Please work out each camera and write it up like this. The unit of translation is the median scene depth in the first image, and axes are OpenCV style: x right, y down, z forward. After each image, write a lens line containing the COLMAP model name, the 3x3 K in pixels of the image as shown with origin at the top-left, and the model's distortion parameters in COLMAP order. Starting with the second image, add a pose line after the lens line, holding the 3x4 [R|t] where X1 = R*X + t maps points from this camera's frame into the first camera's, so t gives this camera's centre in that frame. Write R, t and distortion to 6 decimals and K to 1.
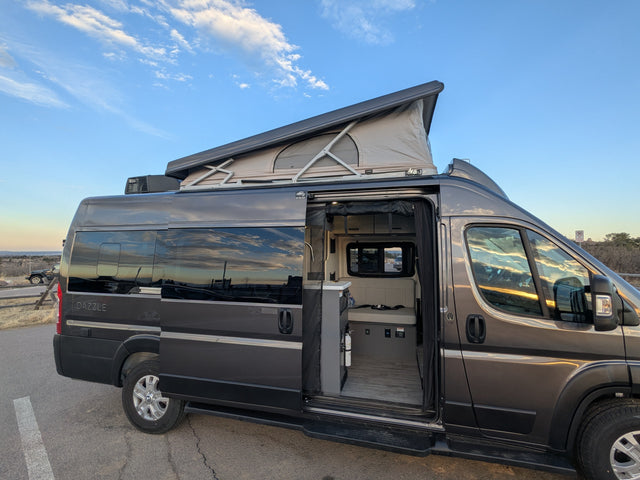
lens RADIAL K [[305.2, 0, 318.8], [0, 305.2, 241.9], [0, 0, 1]] dist [-0.009755, 0.006115]
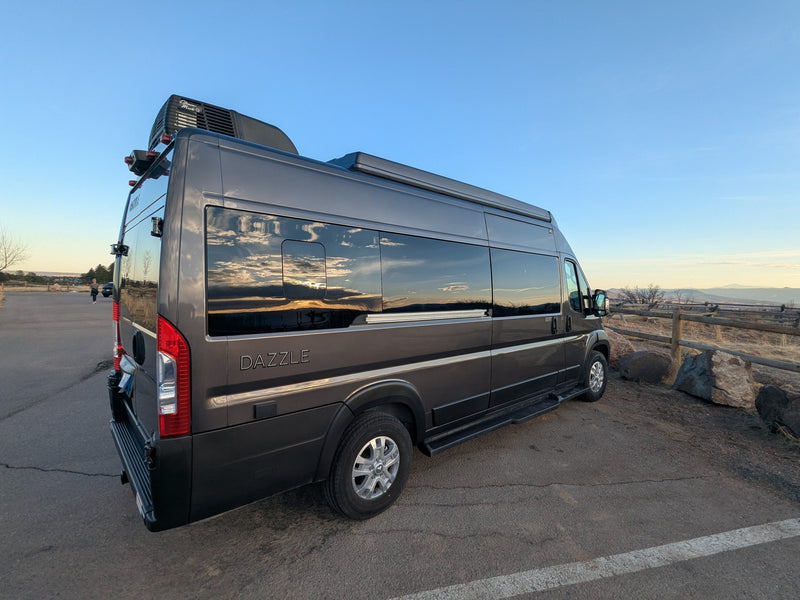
lens RADIAL K [[381.5, 0, 398.5], [0, 381.5, 302.4], [0, 0, 1]] dist [-0.009755, 0.006115]
pose [[0.542147, -0.026809, 0.839856, -1.265414], [-0.054981, 0.996217, 0.067292, 0.063252], [-0.838483, -0.082659, 0.538623, 0.507777]]
